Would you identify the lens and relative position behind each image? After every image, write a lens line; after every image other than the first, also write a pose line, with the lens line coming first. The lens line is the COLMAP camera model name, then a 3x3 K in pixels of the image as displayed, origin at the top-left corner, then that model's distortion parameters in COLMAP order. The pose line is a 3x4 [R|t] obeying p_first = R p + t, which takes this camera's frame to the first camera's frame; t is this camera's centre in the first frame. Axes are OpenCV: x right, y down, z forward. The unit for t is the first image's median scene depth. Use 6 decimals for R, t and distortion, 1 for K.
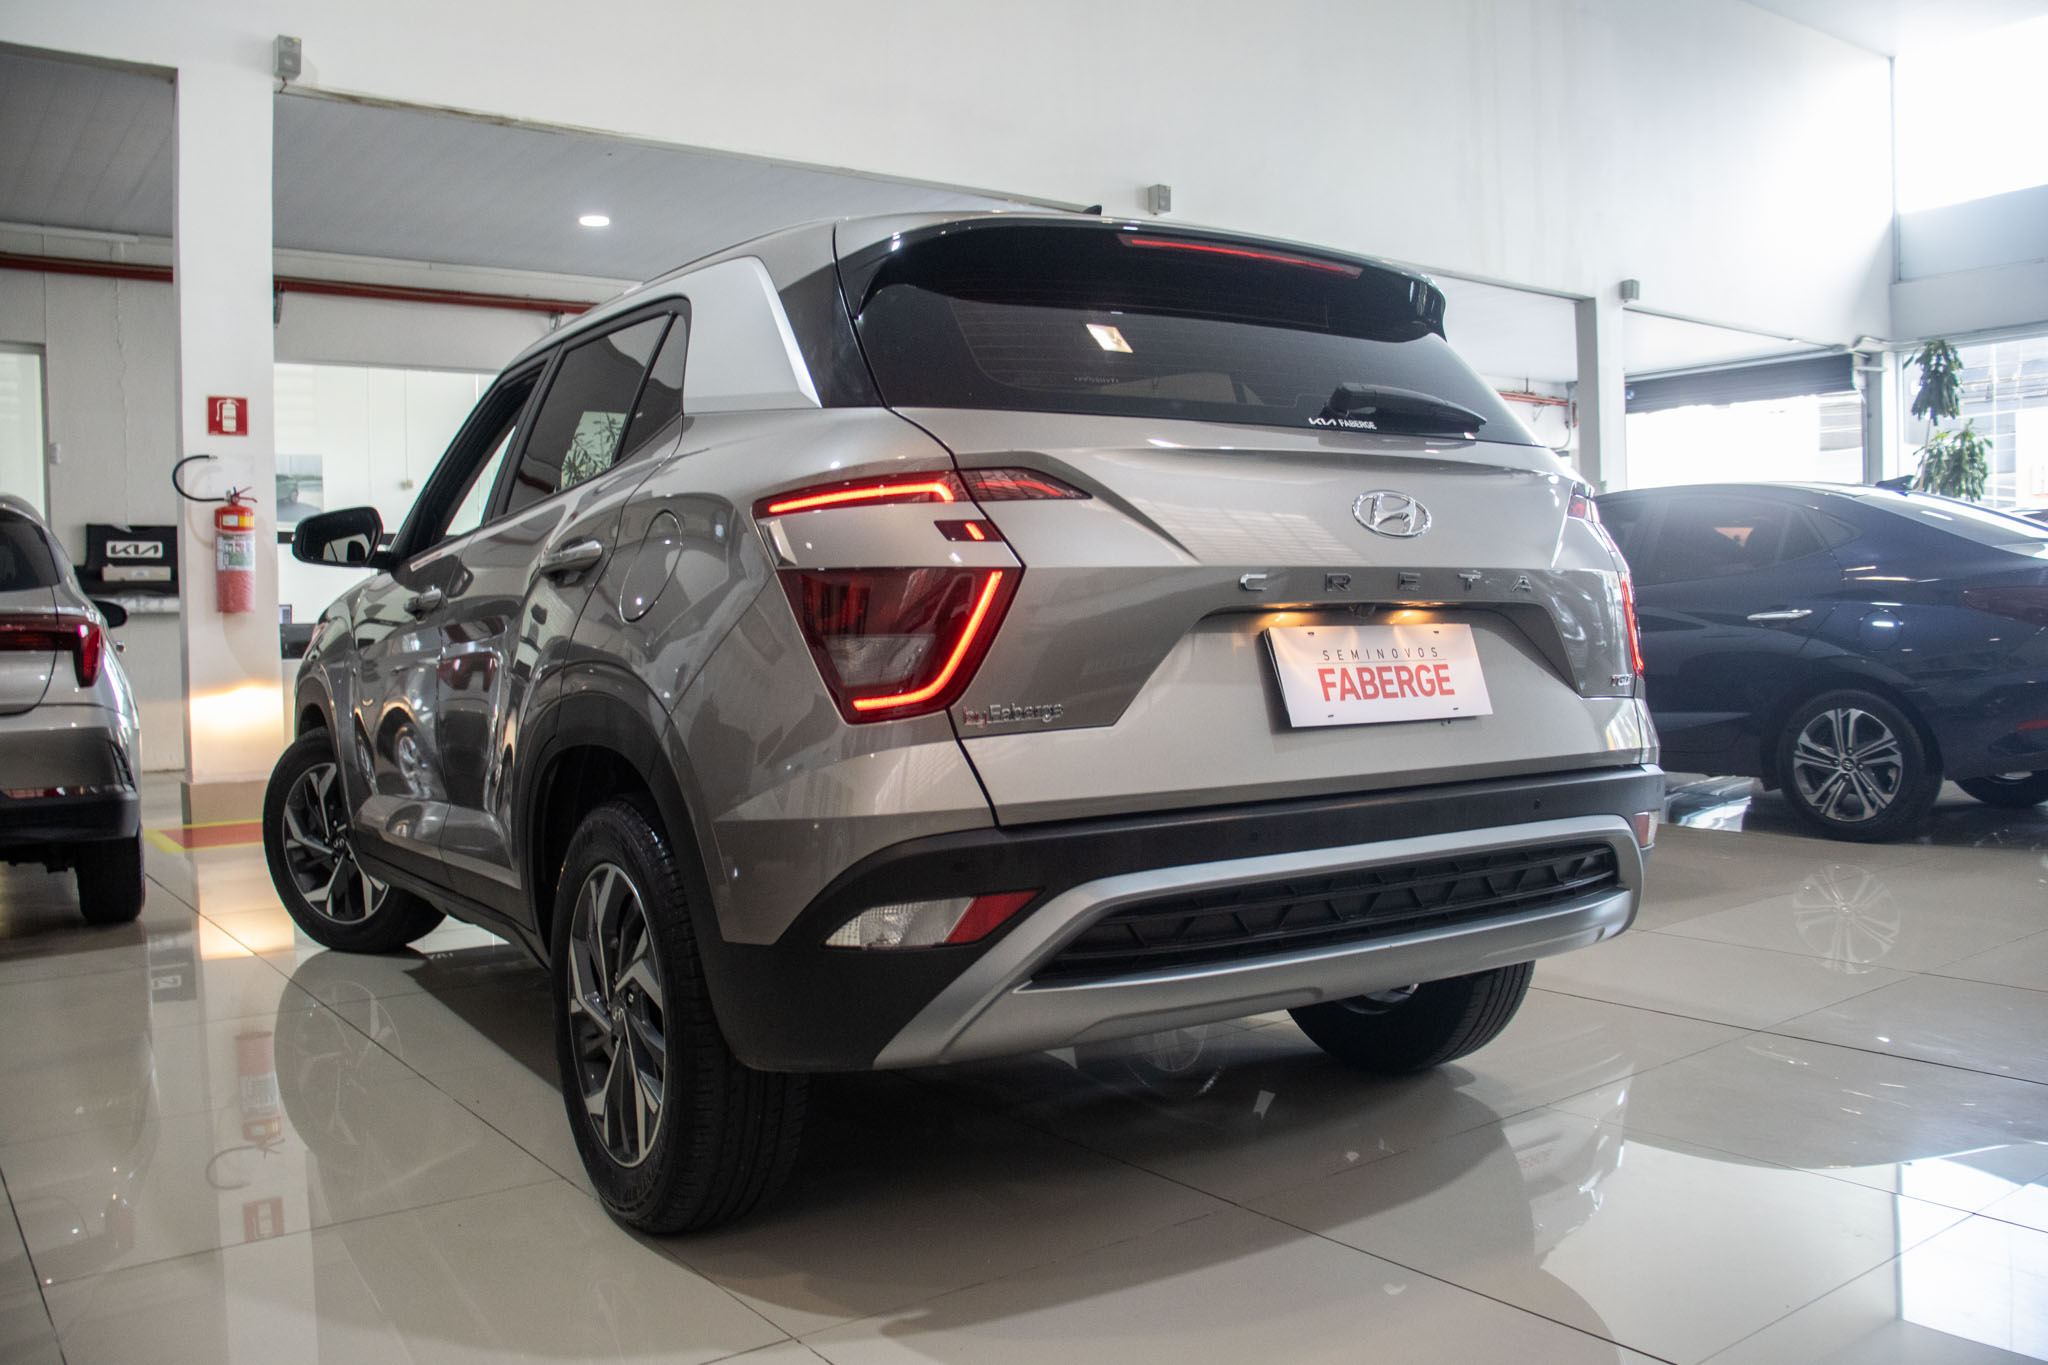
lens RADIAL K [[1694.0, 0, 1024.0], [0, 1694.0, 682.5], [0, 0, 1]] dist [-0.135490, 0.145266]
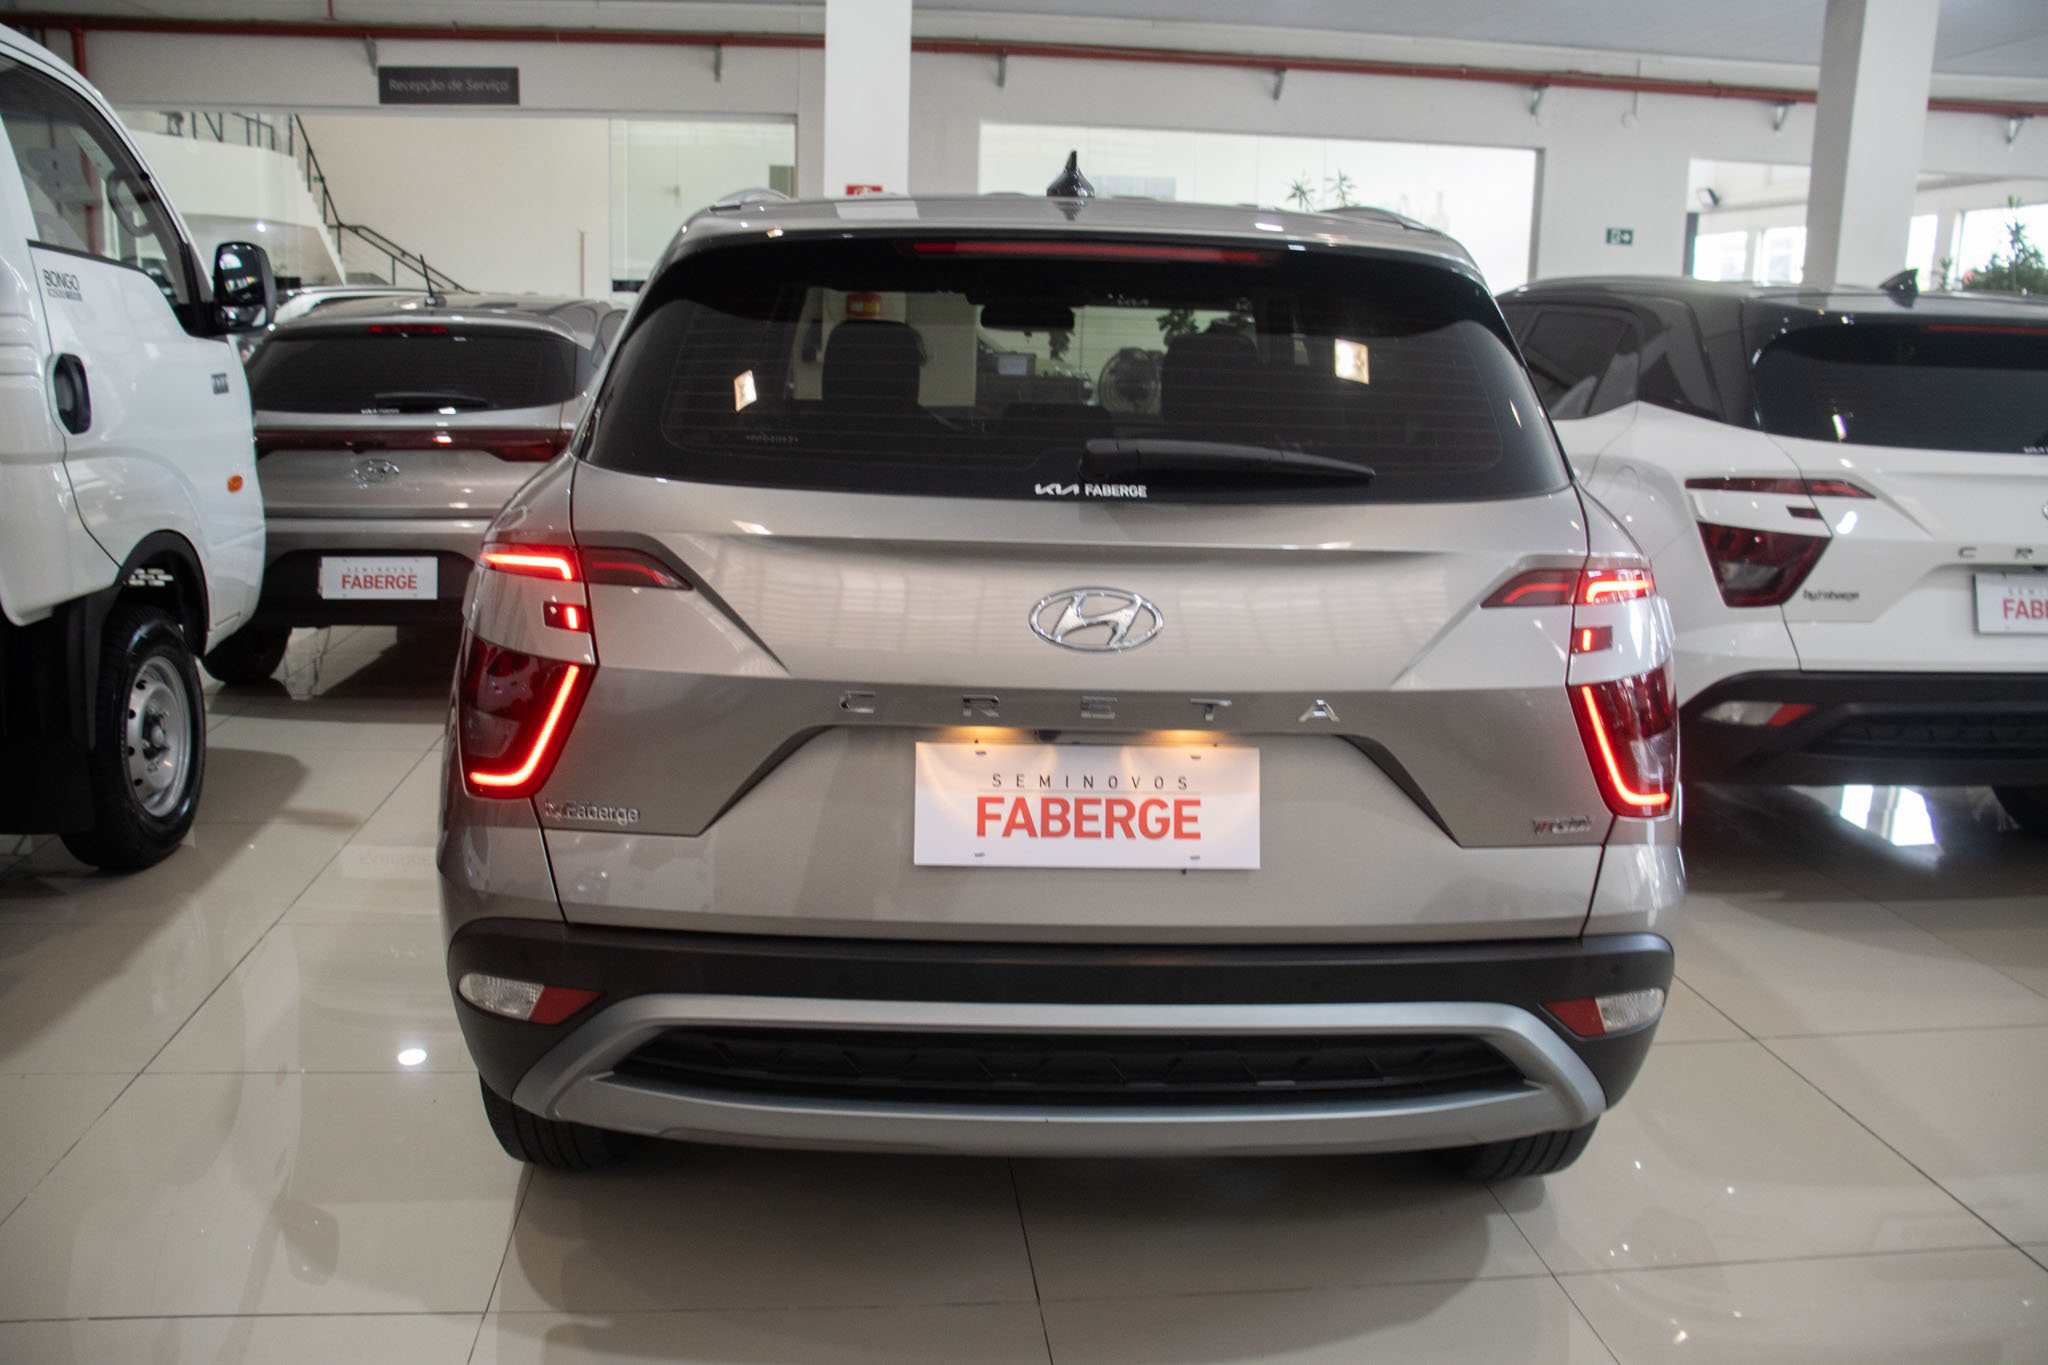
lens RADIAL K [[1694.0, 0, 1024.0], [0, 1694.0, 682.5], [0, 0, 1]] dist [-0.135490, 0.145266]
pose [[0.846329, 0.148947, -0.511412, 0.605195], [-0.055920, 0.979648, 0.192779, -0.223944], [0.529717, -0.134556, 0.837433, 0.298943]]
